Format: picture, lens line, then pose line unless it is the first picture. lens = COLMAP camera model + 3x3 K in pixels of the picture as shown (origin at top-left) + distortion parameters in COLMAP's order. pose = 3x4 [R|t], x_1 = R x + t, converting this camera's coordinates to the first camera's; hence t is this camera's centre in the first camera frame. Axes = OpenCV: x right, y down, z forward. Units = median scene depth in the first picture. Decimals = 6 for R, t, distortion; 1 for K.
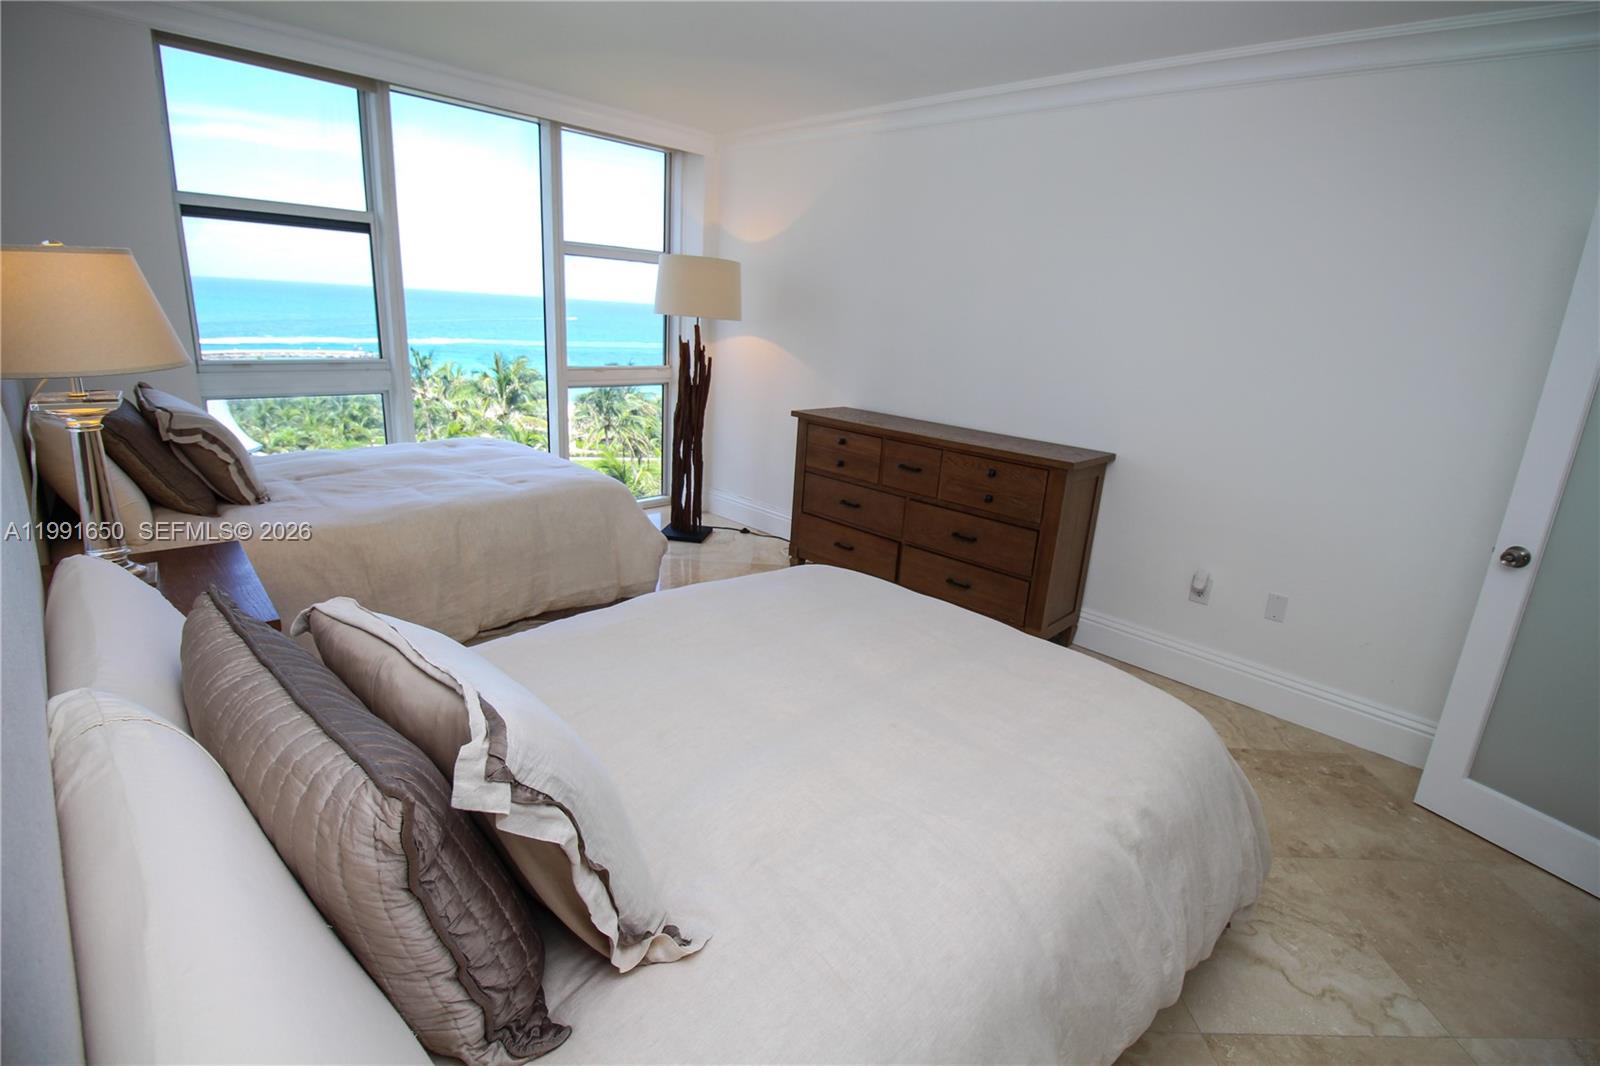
lens RADIAL K [[746.6, 0, 807.4], [0, 746.6, 520.4], [0, 0, 1]] dist [0.001556, -0.013820]
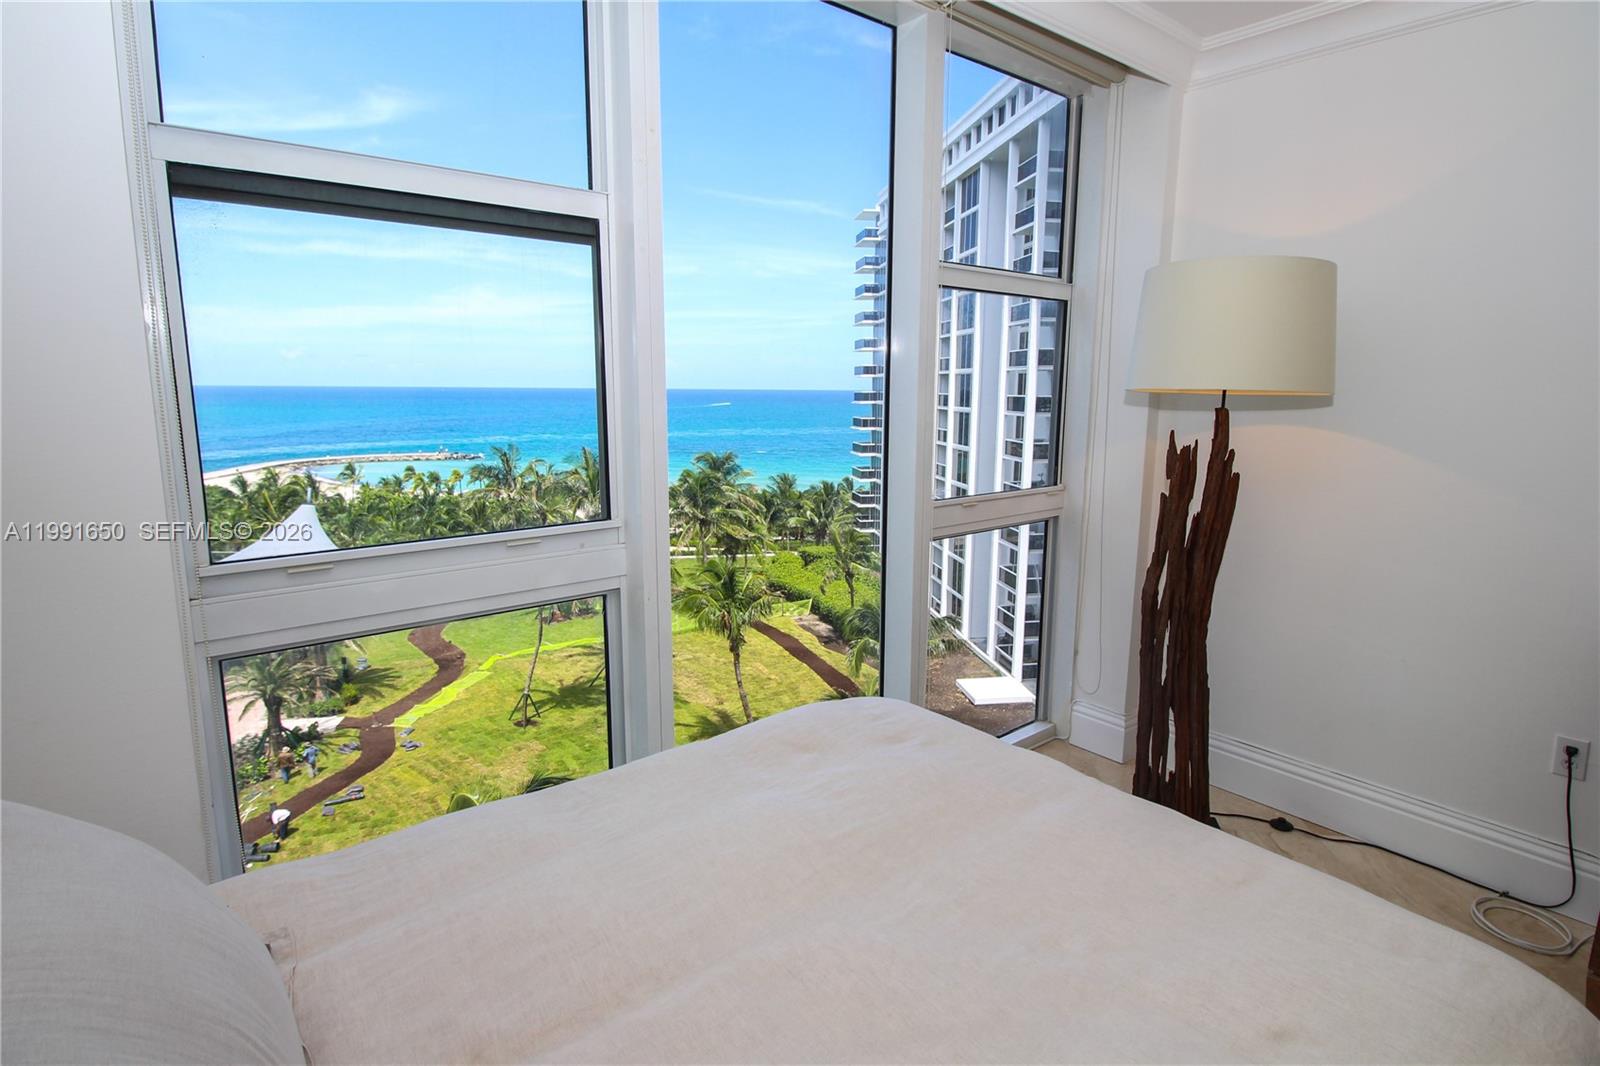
lens RADIAL K [[809.1, 0, 806.7], [0, 809.1, 526.7], [0, 0, 1]] dist [-0.003656, -0.013279]
pose [[0.992928, -0.034772, -0.113513, -0.337969], [0.022603, 0.994026, -0.106781, -0.134385], [0.116548, 0.103460, 0.987782, 0.455551]]
